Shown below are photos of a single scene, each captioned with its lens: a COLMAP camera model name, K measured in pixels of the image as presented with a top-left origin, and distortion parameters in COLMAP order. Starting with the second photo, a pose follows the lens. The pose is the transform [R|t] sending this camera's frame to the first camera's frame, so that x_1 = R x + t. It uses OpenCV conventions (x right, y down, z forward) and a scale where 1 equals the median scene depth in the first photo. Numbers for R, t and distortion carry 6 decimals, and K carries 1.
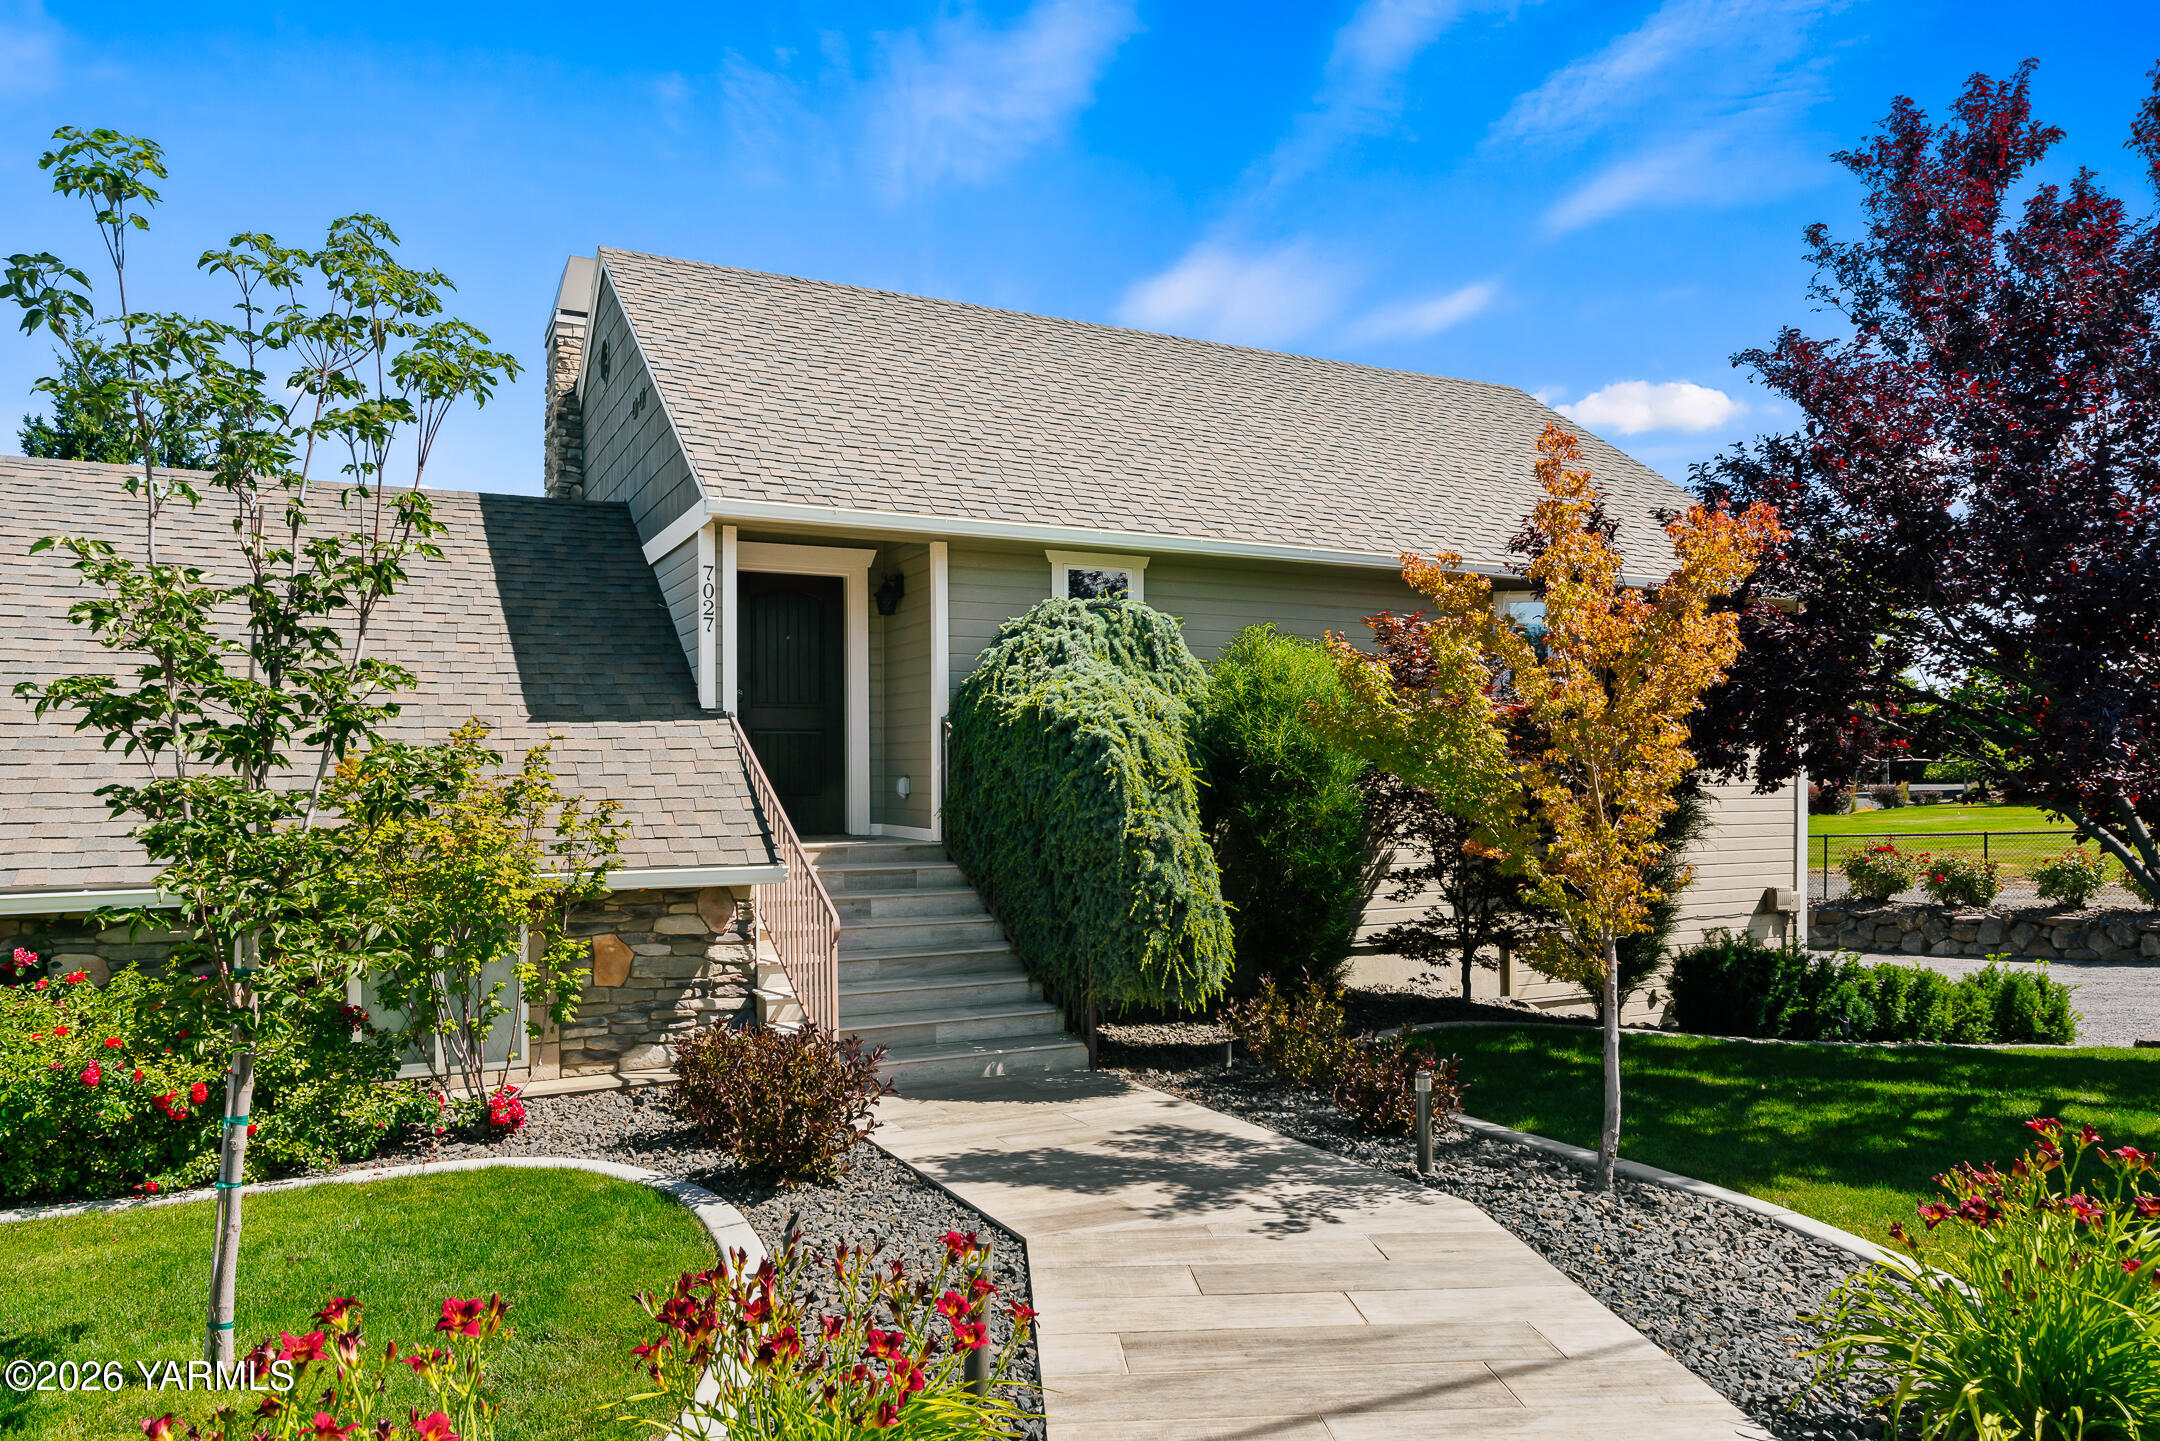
lens RADIAL K [[1407.2, 0, 1087.8], [0, 1407.2, 775.3], [0, 0, 1]] dist [-0.006112, -0.004335]
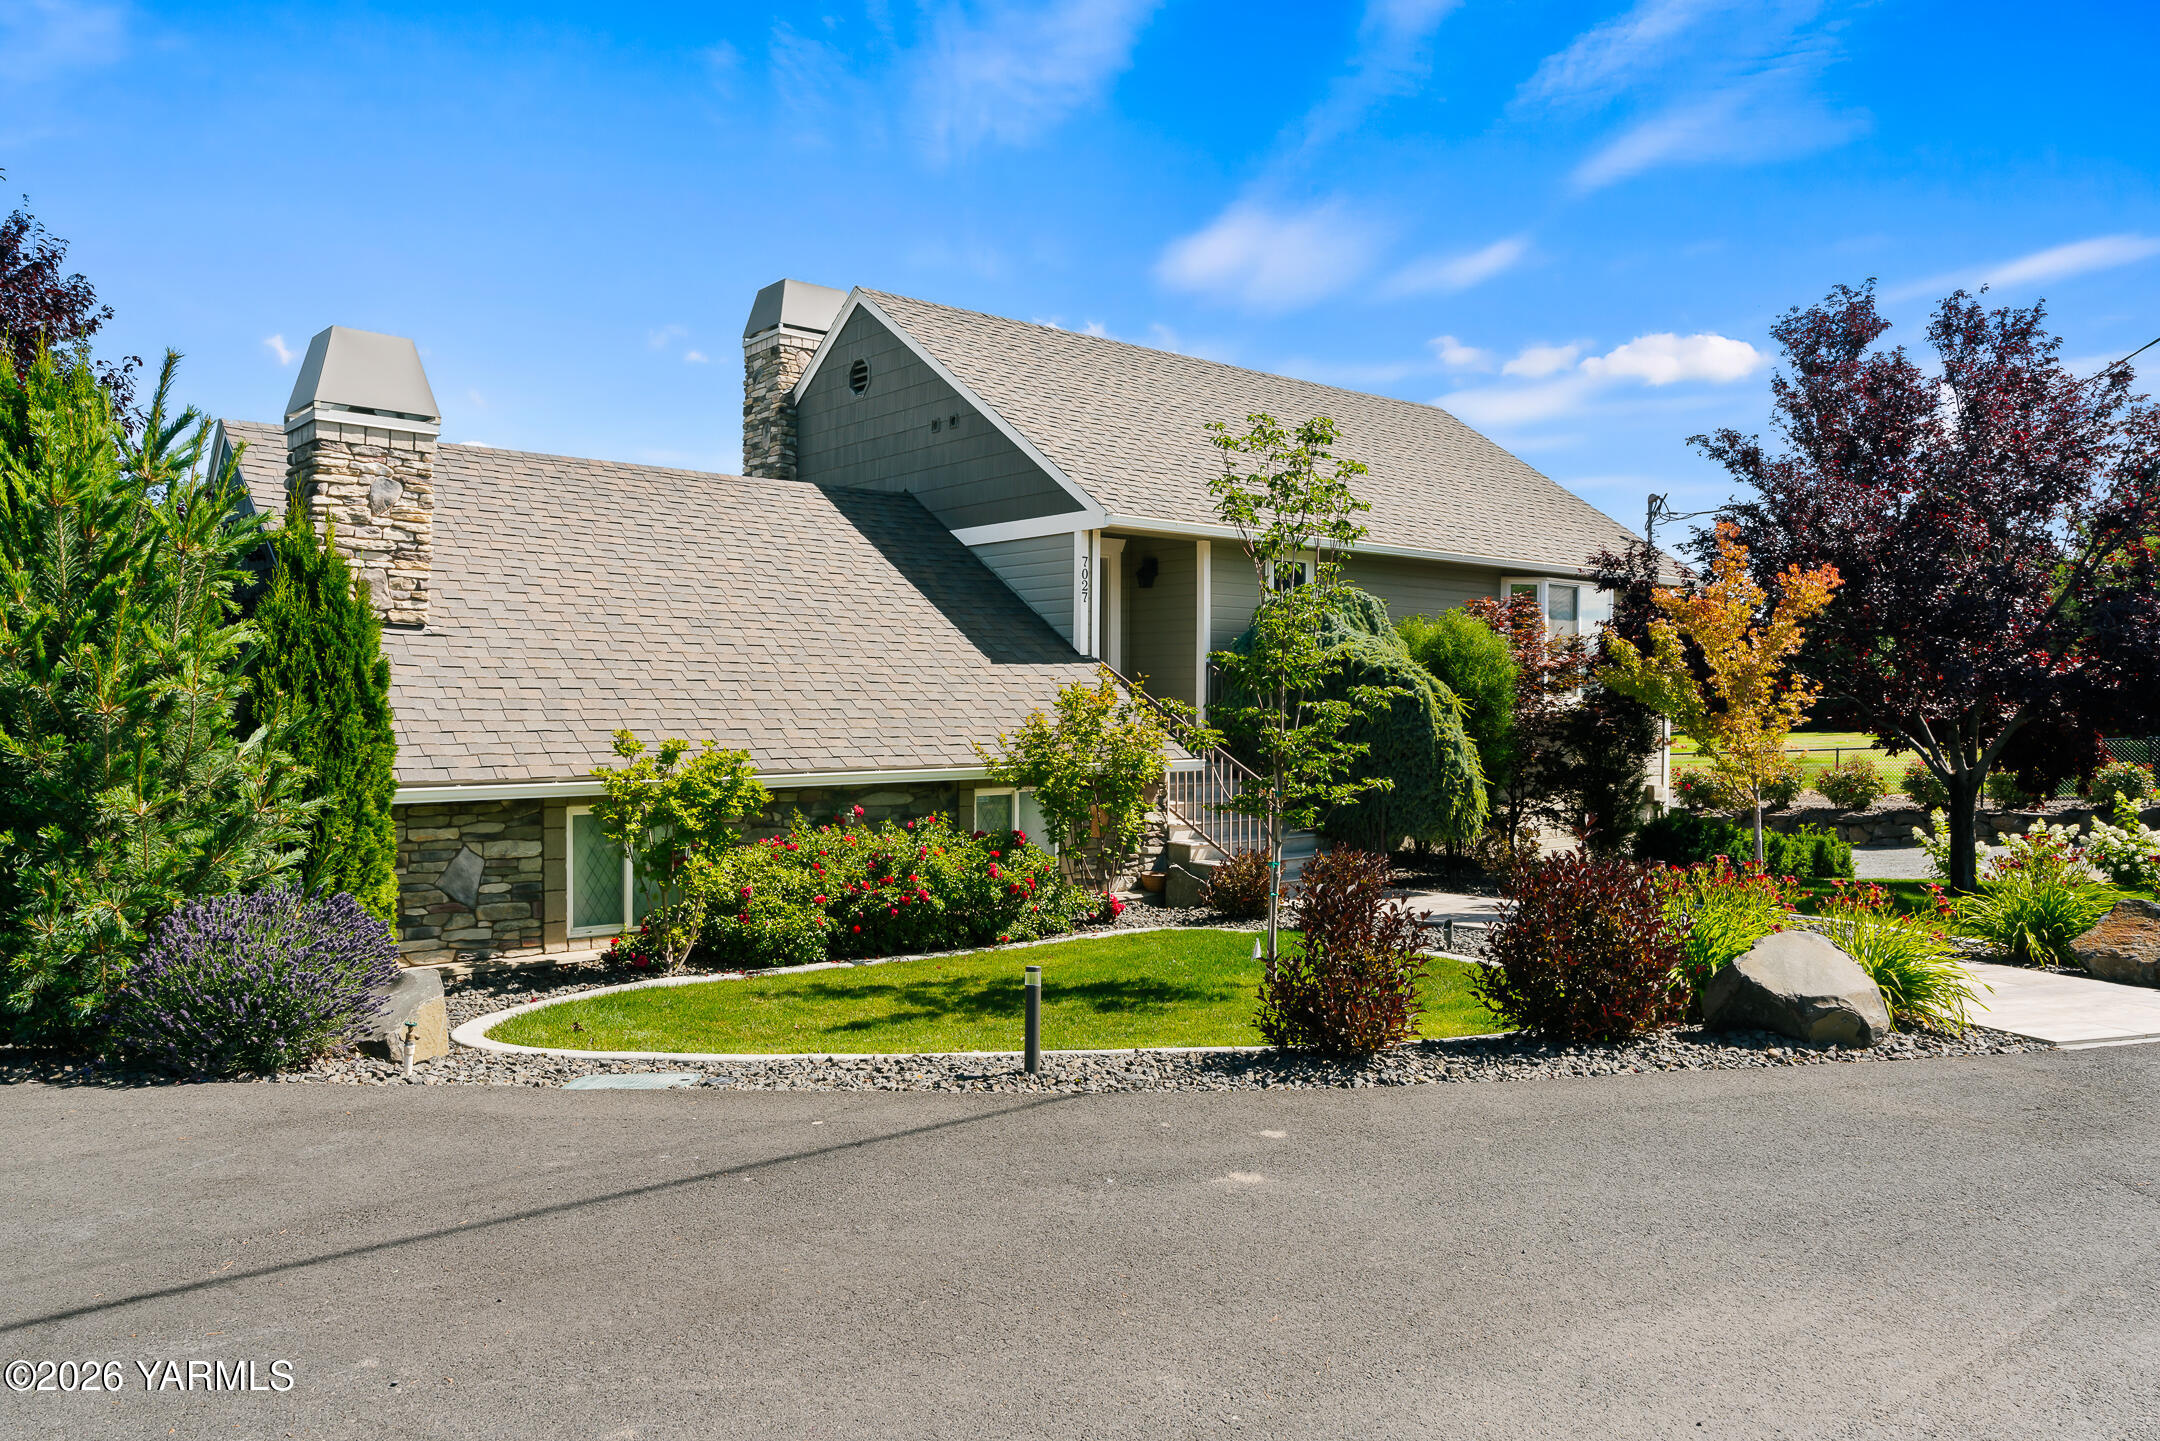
lens RADIAL K [[1448.4, 0, 1079.9], [0, 1448.4, 728.8], [0, 0, 1]] dist [-0.001478, 0.006105]
pose [[0.974805, 0.004099, 0.223022, -0.696118], [-0.008004, 0.999830, 0.016609, 0.004063], [-0.222916, -0.017976, 0.974672, -0.530856]]
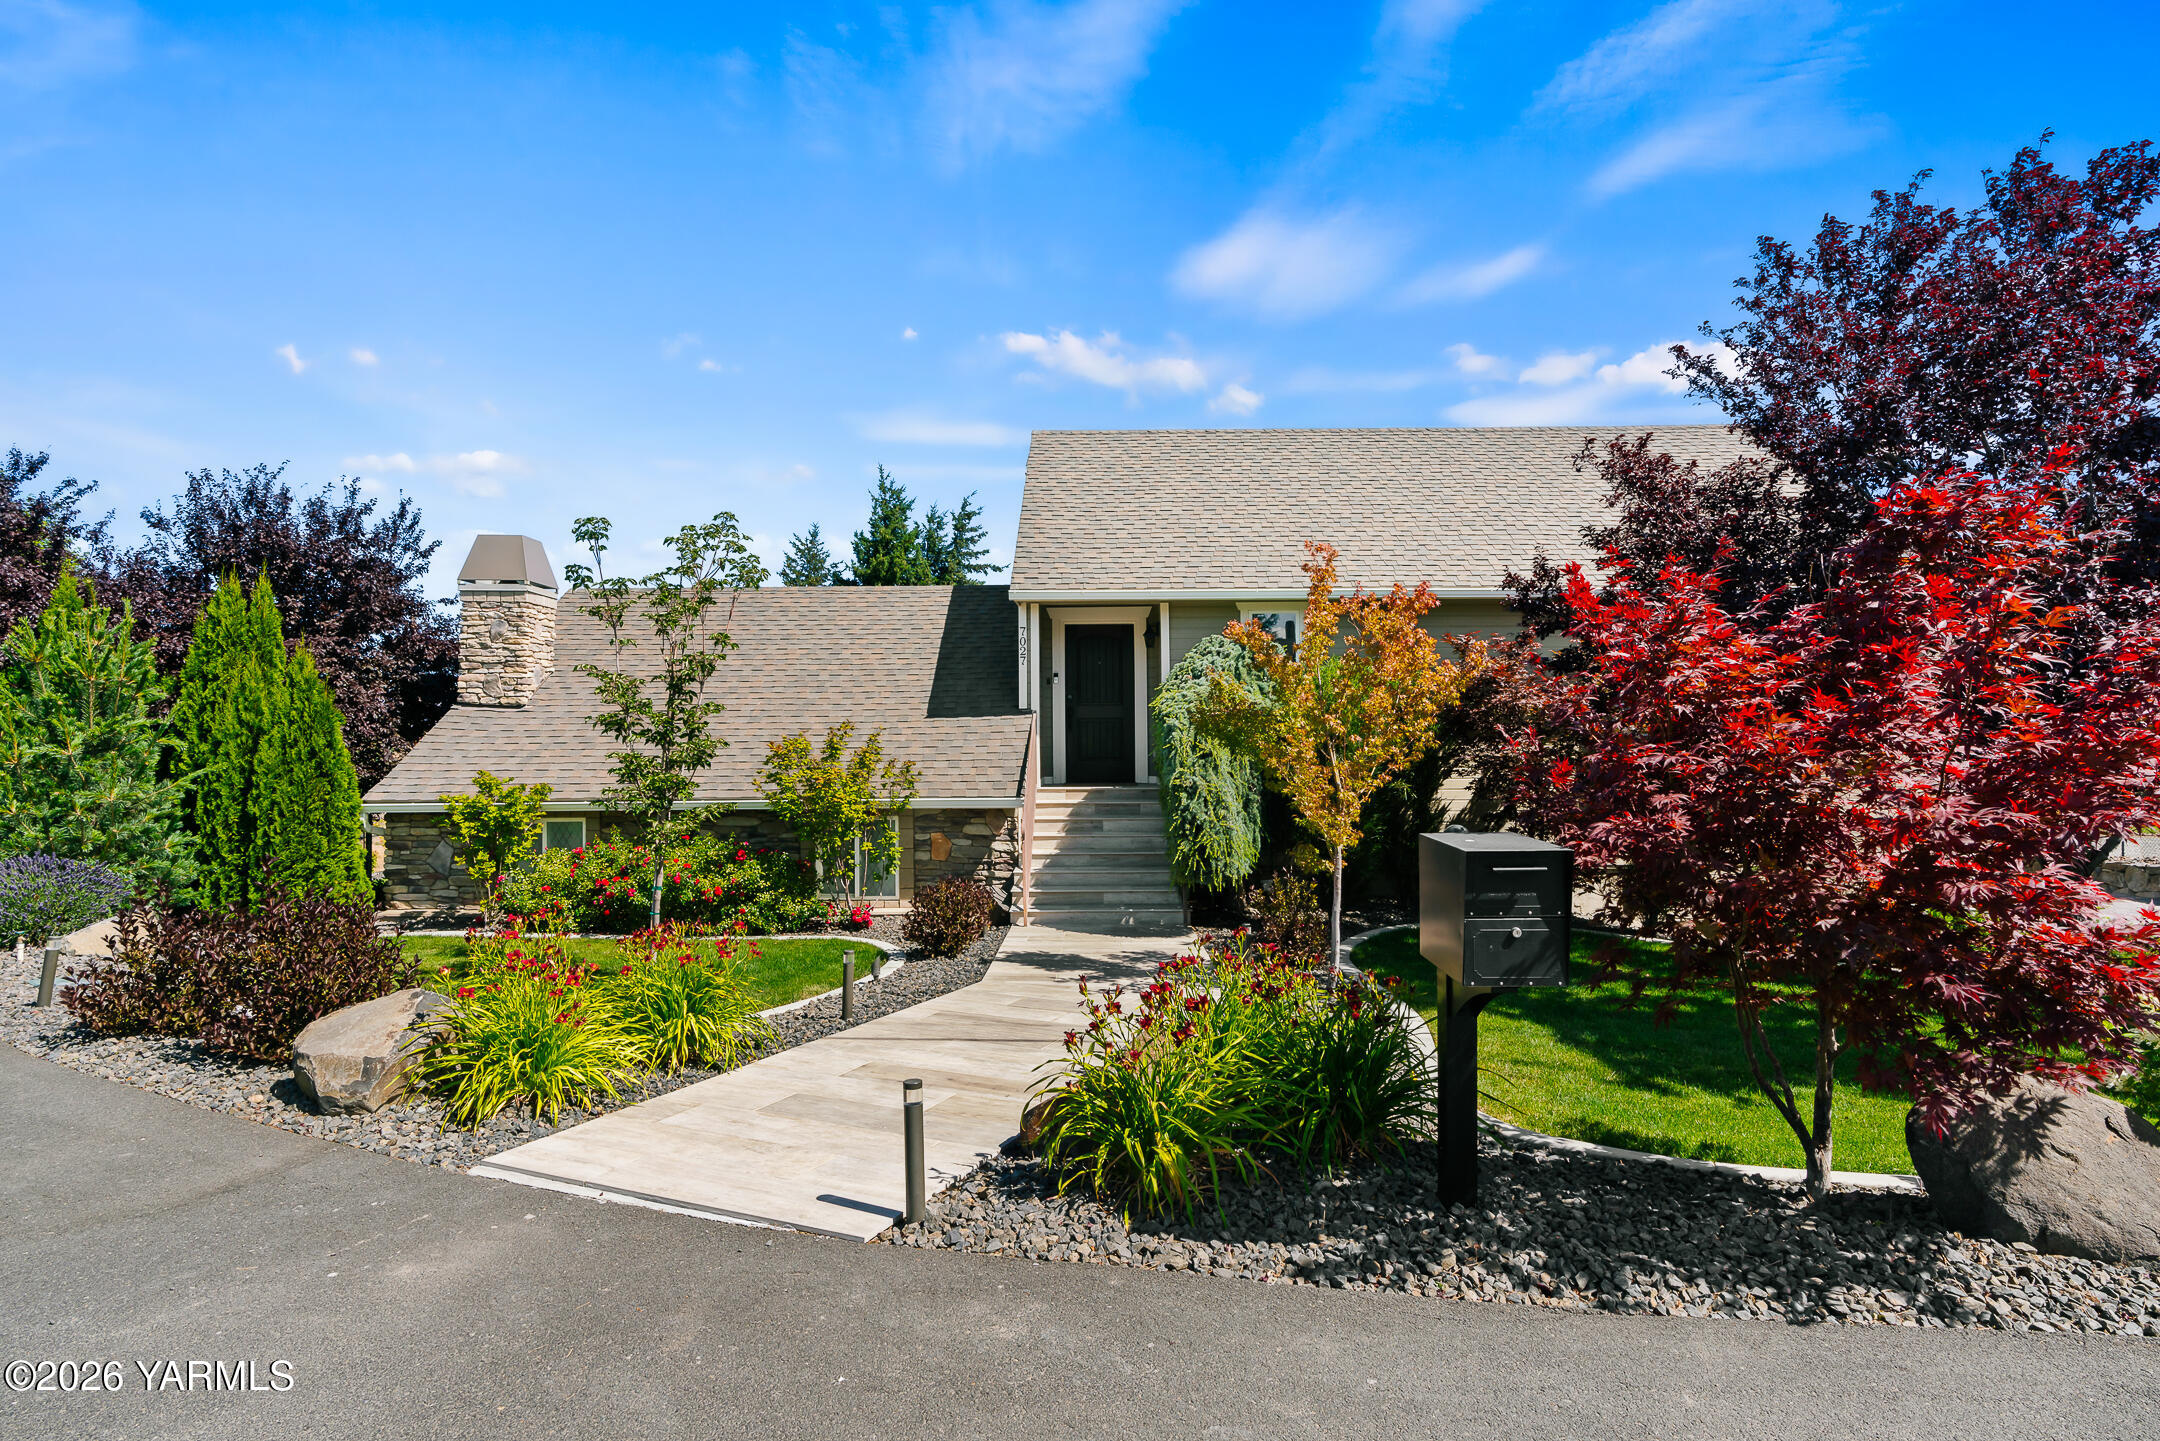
lens RADIAL K [[1074.3, 0, 1088.3], [0, 1074.3, 725.9], [0, 0, 1]] dist [-0.002920, 0.000008]
pose [[0.891062, -0.007593, -0.453818, 0.473285], [0.000830, 0.999886, -0.015100, -0.007073], [0.453881, 0.013078, 0.890967, -0.181943]]
